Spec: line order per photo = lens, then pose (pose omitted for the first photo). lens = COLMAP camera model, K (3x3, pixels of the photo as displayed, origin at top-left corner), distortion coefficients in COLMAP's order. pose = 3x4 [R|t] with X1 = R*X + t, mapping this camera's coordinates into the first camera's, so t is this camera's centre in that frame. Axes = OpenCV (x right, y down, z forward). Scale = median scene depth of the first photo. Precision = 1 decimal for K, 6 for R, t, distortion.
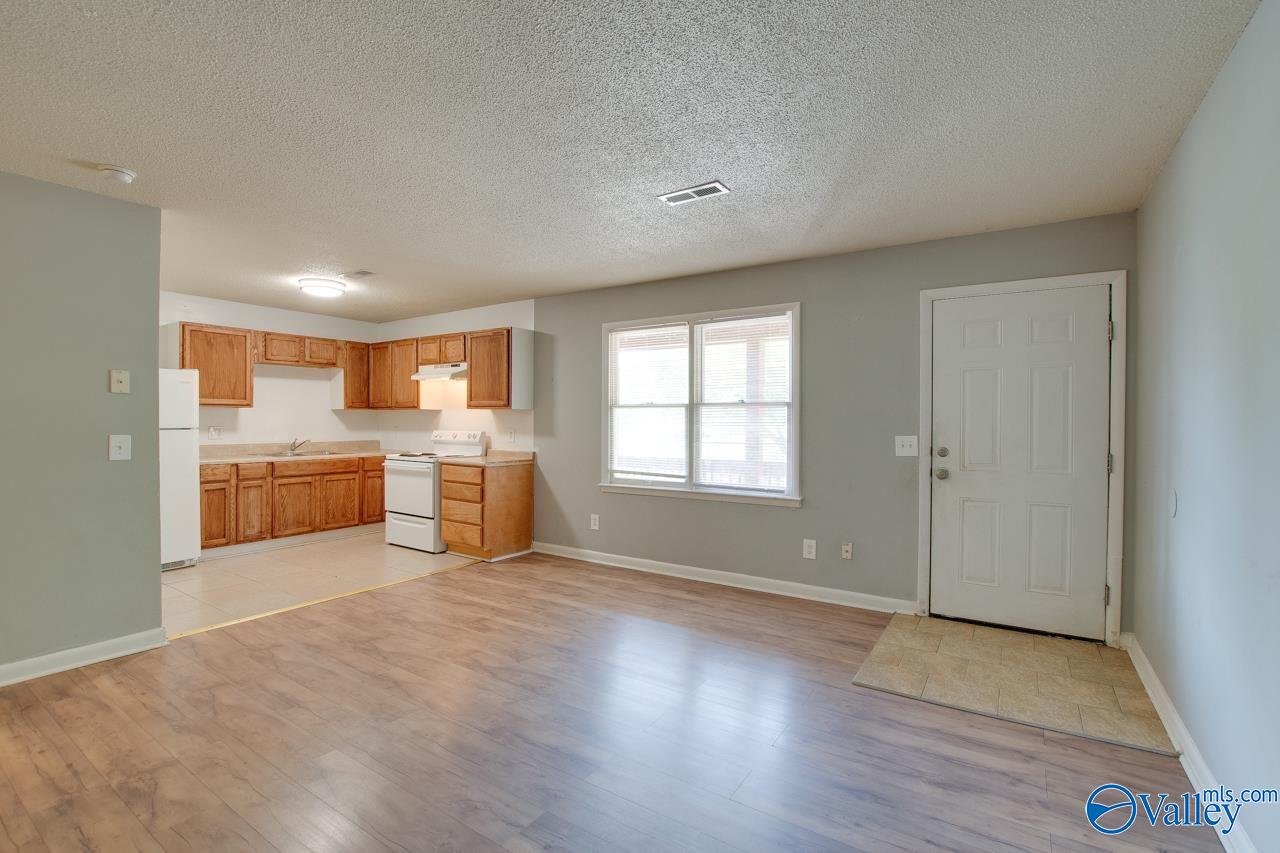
lens RADIAL K [[579.1, 0, 640.0], [0, 579.1, 426.5], [0, 0, 1]] dist [-0.027504, 0.000176]
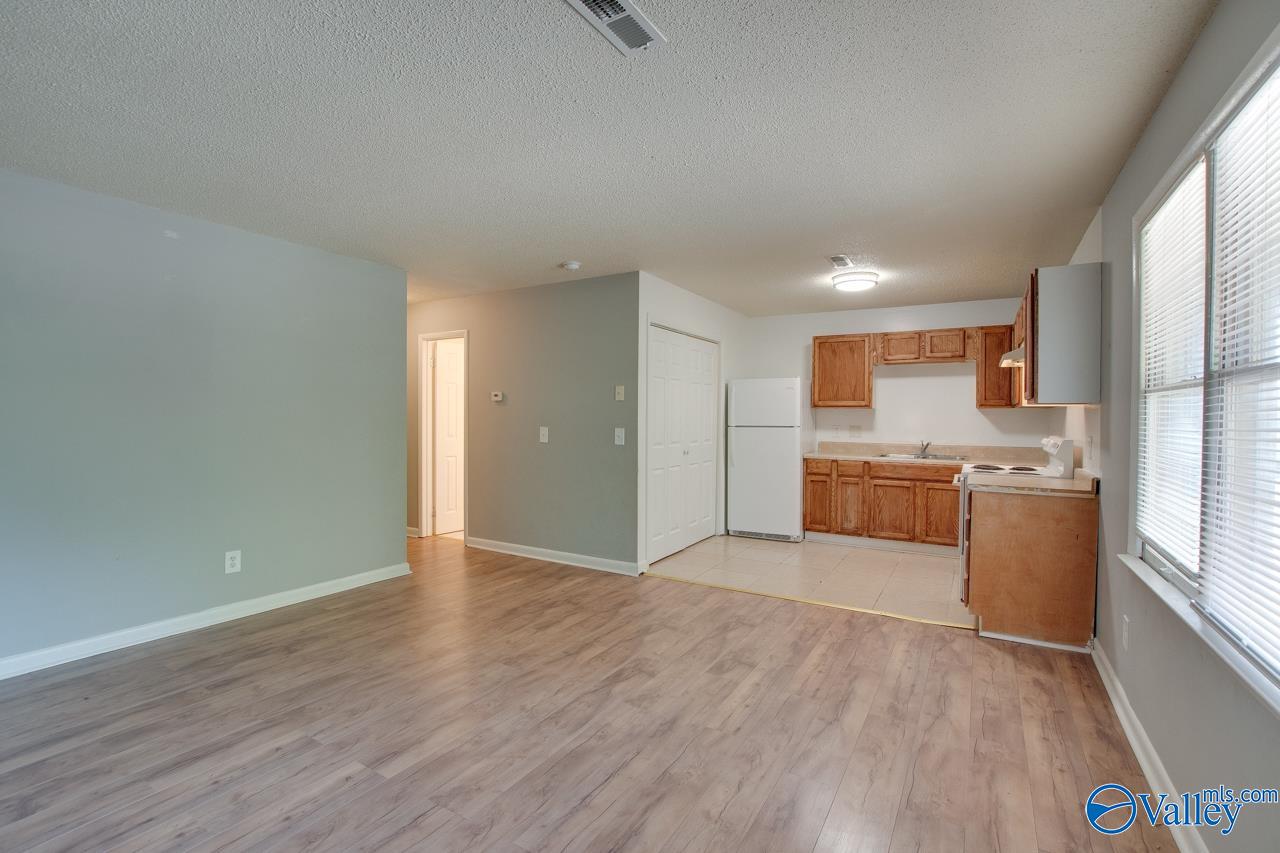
lens RADIAL K [[579.1, 0, 640.0], [0, 579.1, 426.5], [0, 0, 1]] dist [-0.027504, 0.000176]
pose [[0.044149, 0.013008, -0.998940, 0.385283], [-0.017234, 0.999776, 0.012257, -0.006147], [0.998876, 0.016674, 0.044363, 0.588933]]
